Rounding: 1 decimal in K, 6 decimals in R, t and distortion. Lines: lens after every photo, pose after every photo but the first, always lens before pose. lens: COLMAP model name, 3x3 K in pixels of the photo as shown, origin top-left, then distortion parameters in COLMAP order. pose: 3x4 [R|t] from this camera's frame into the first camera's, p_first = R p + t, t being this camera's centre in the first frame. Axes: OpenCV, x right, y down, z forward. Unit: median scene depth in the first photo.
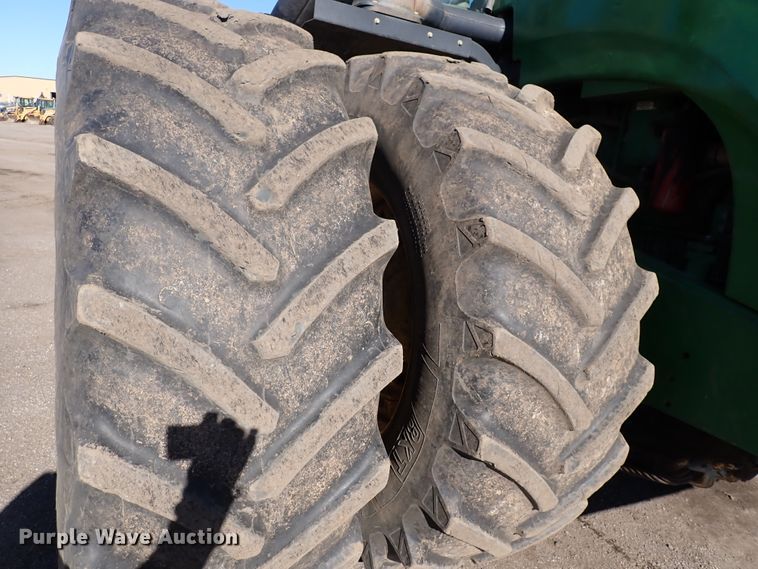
lens RADIAL K [[565.8, 0, 378.4], [0, 565.8, 282.2], [0, 0, 1]] dist [-0.006431, -0.001467]
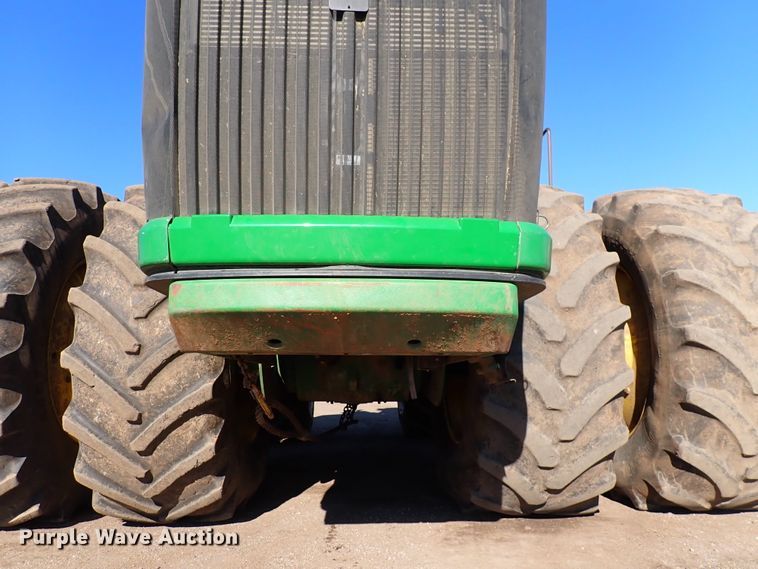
lens RADIAL K [[565.8, 0, 378.4], [0, 565.8, 282.2], [0, 0, 1]] dist [-0.006431, -0.001467]
pose [[0.894765, -0.183776, -0.406967, 1.666655], [0.010521, 0.919806, -0.392232, 0.716075], [0.446413, 0.346674, 0.824944, -0.039344]]
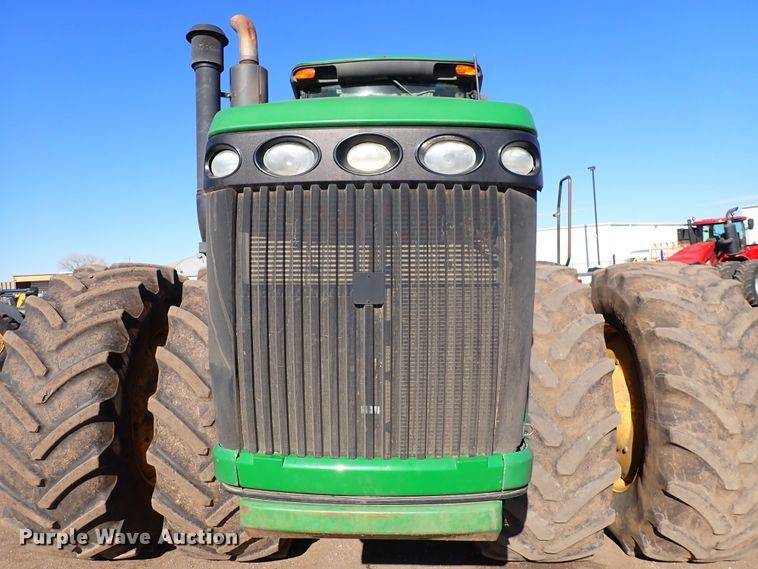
lens RADIAL K [[565.8, 0, 378.4], [0, 565.8, 282.2], [0, 0, 1]] dist [-0.006431, -0.001467]
pose [[0.862805, -0.128121, -0.489032, 1.925243], [0.000801, 0.967698, -0.252112, 0.184126], [0.505536, 0.217132, 0.835037, -0.428186]]
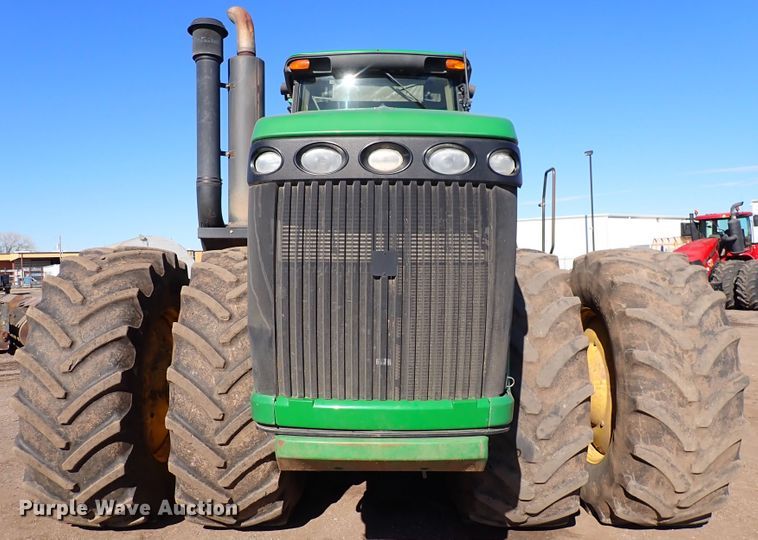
lens RADIAL K [[638.6, 0, 365.4], [0, 638.6, 271.5], [0, 0, 1]] dist [0.043253, -0.107377]
pose [[0.877463, -0.123422, -0.463494, 2.065099], [-0.001447, 0.965641, -0.259876, 0.359305], [0.479643, 0.228703, 0.847135, -0.903667]]
